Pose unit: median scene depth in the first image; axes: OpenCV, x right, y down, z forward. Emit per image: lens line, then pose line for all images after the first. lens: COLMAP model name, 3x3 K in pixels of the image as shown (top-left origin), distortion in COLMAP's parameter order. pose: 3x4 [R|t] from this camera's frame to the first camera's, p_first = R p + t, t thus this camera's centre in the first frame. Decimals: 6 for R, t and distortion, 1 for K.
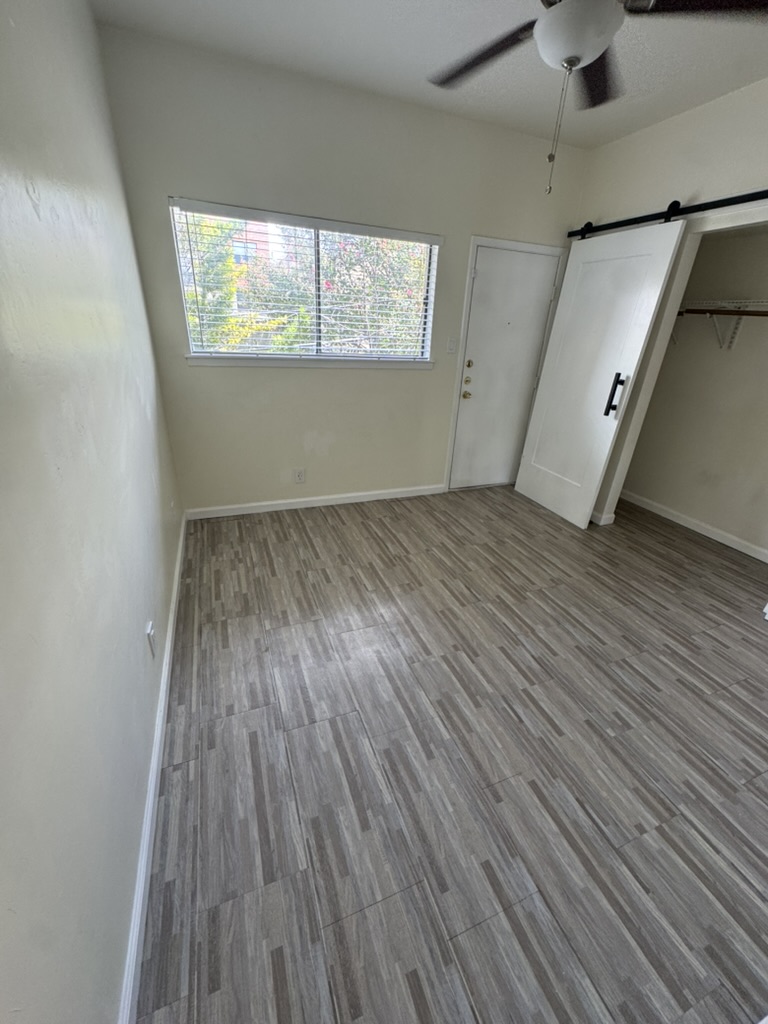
lens RADIAL K [[407.0, 0, 386.8], [0, 407.0, 513.5], [0, 0, 1]] dist [-0.003511, 0.000113]
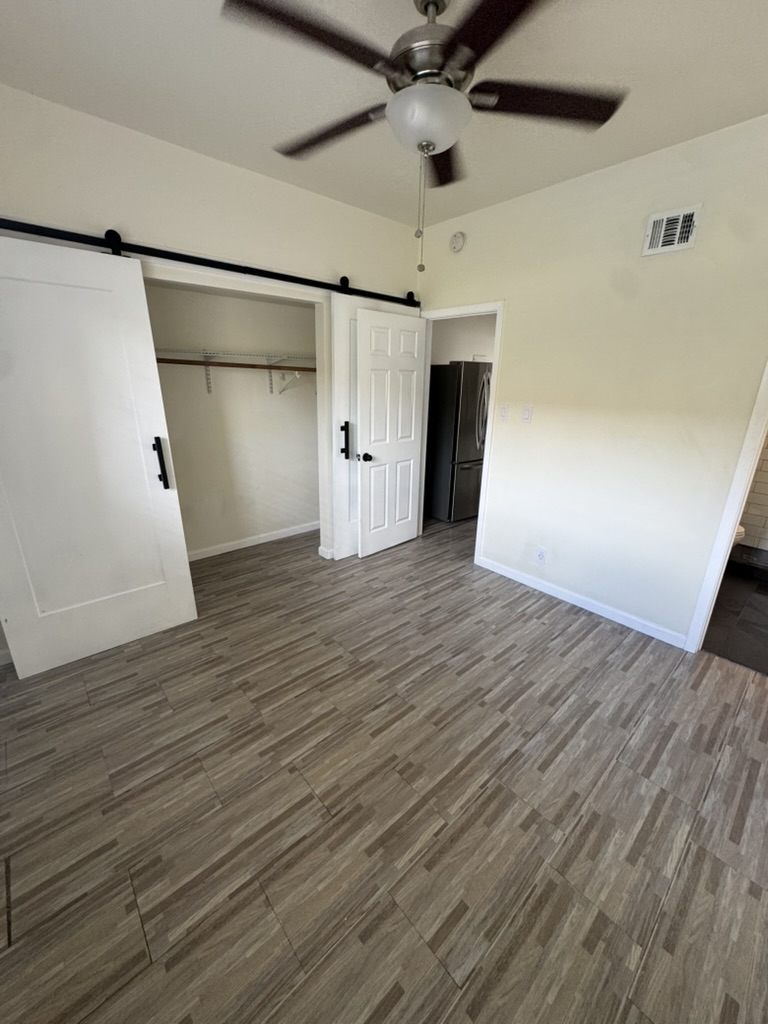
lens RADIAL K [[407.0, 0, 386.8], [0, 407.0, 513.5], [0, 0, 1]] dist [-0.003511, 0.000113]
pose [[-0.340972, -0.353803, 0.870955, -0.400931], [0.365035, 0.803946, 0.469490, -0.531743], [-0.866307, 0.478011, -0.144973, 0.975208]]
